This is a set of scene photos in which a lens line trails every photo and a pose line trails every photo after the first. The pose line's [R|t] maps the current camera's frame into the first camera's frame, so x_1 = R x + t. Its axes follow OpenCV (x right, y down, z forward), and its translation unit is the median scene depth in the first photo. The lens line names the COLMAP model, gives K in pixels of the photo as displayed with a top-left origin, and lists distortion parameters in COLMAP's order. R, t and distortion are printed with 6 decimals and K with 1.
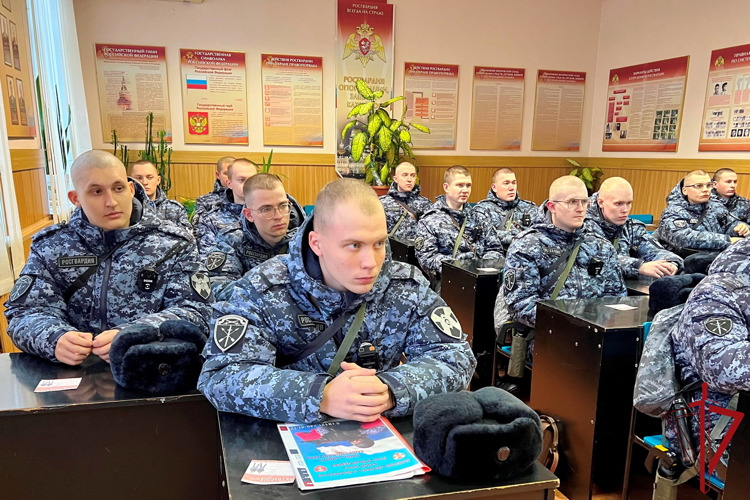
lens RADIAL K [[613.5, 0, 374.8], [0, 613.5, 336.7], [0, 0, 1]] dist [0.012558, -0.008708]
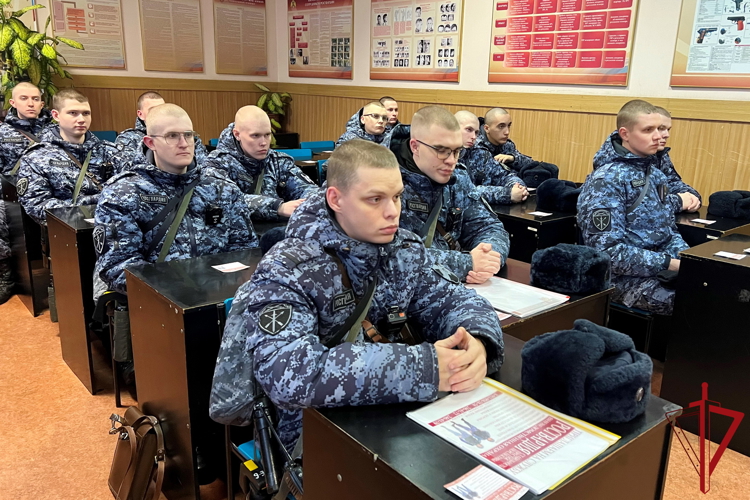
lens RADIAL K [[572.0, 0, 375.0], [0, 572.0, 250.0], [0, 0, 1]] dist [-0.003533, -0.006042]
pose [[0.919886, -0.085931, 0.382657, 0.225946], [0.083424, 0.996245, 0.023174, -0.057271], [-0.383211, 0.010606, 0.923600, 0.174077]]
